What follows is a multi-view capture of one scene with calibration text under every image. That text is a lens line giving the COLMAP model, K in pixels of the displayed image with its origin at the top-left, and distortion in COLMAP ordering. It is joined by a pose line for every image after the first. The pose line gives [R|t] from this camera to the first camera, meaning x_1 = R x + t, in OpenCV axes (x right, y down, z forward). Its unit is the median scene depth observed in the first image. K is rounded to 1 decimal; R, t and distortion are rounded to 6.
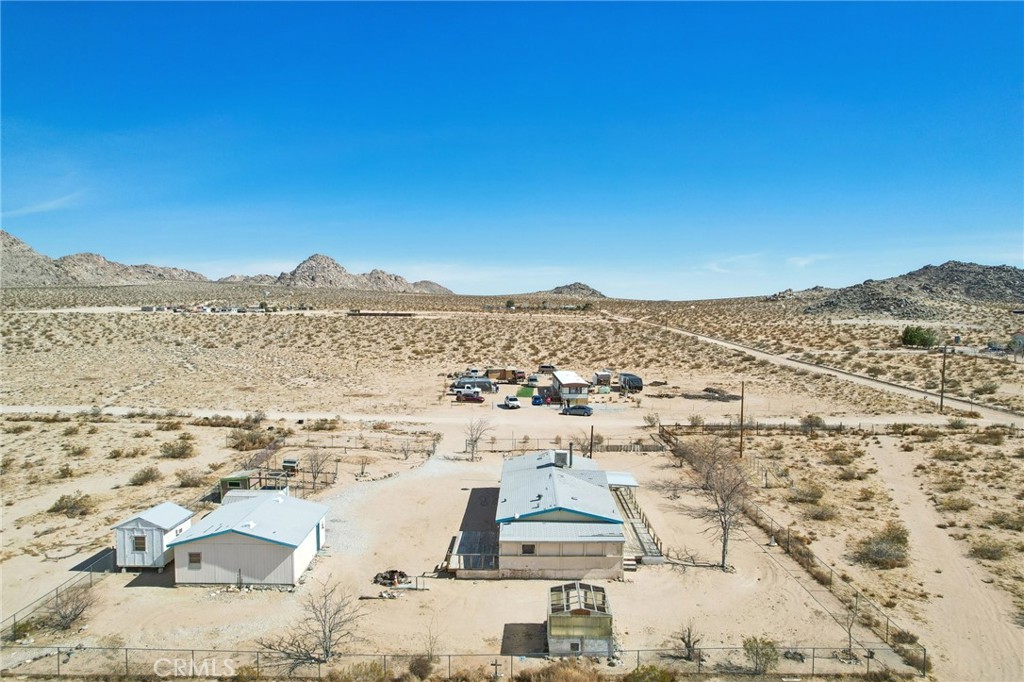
lens RADIAL K [[654.4, 0, 506.9], [0, 654.4, 340.0], [0, 0, 1]] dist [-0.058680, 0.042964]
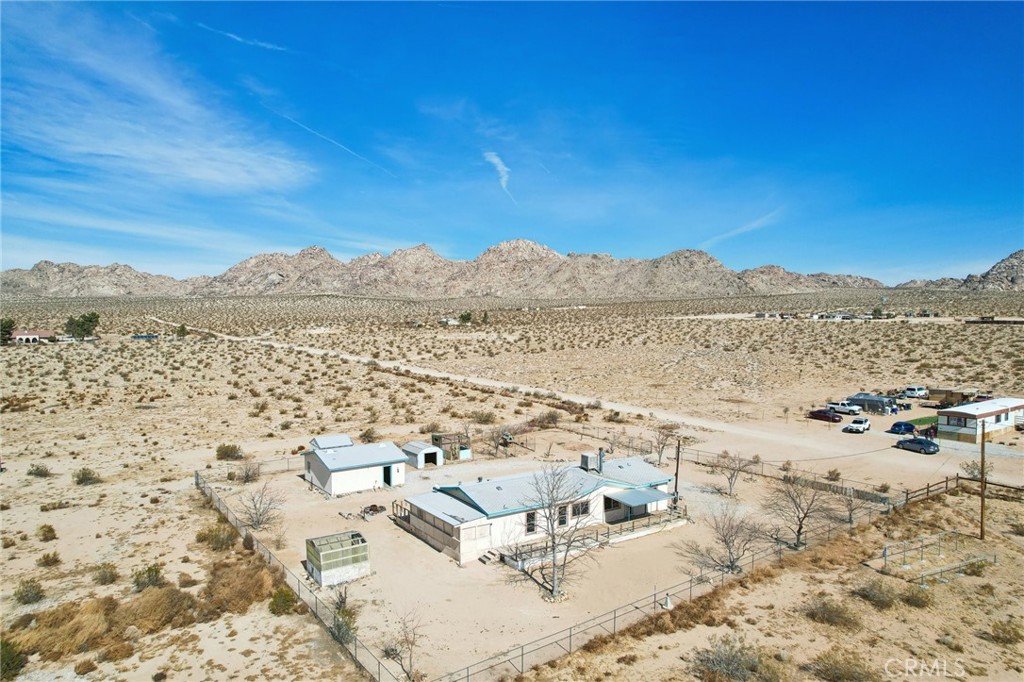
lens RADIAL K [[654.4, 0, 514.8], [0, 654.4, 362.3], [0, 0, 1]] dist [-0.058680, 0.042964]
pose [[0.576048, 0.055453, -0.815533, 0.404377], [-0.036919, 0.998443, 0.041812, -0.001613], [0.816582, 0.006023, 0.577198, 0.173915]]
